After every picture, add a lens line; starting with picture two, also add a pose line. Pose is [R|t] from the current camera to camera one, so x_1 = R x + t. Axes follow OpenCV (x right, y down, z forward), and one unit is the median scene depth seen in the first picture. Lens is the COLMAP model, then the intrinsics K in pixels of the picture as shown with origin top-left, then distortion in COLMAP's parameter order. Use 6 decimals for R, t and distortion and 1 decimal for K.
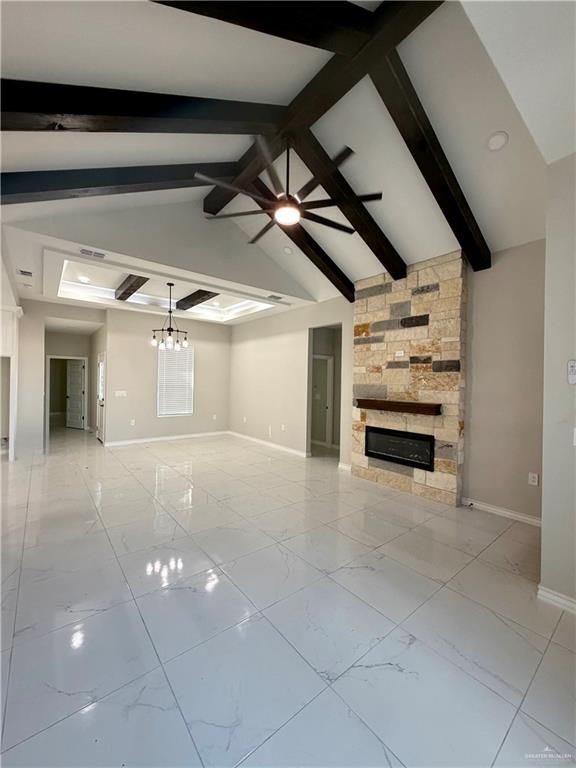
lens RADIAL K [[306.8, 0, 292.6], [0, 306.8, 383.7], [0, 0, 1]] dist [-0.001435, 0.000035]
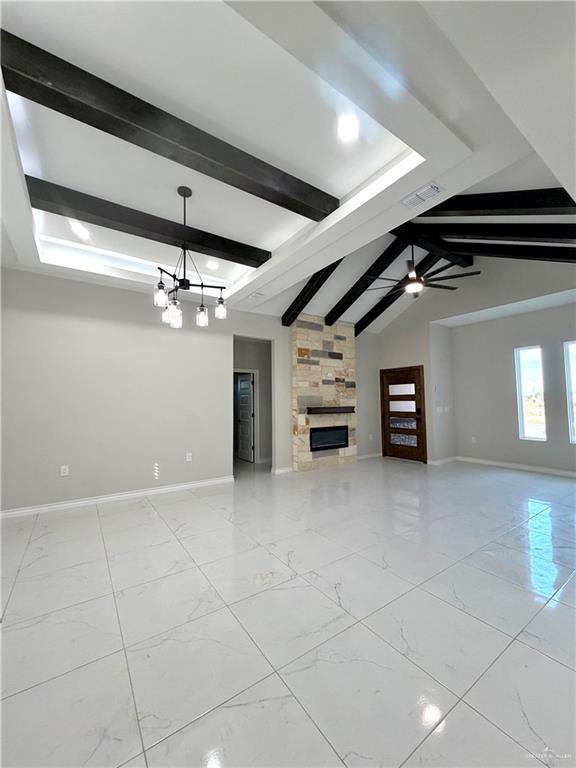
lens RADIAL K [[306.8, 0, 291.7], [0, 306.8, 384.3], [0, 0, 1]] dist [-0.001435, 0.000035]
pose [[0.073875, 0.039904, 0.996469, -1.125187], [0.018040, 0.998982, -0.041342, 0.006276], [-0.997104, 0.021030, 0.073080, 1.047882]]
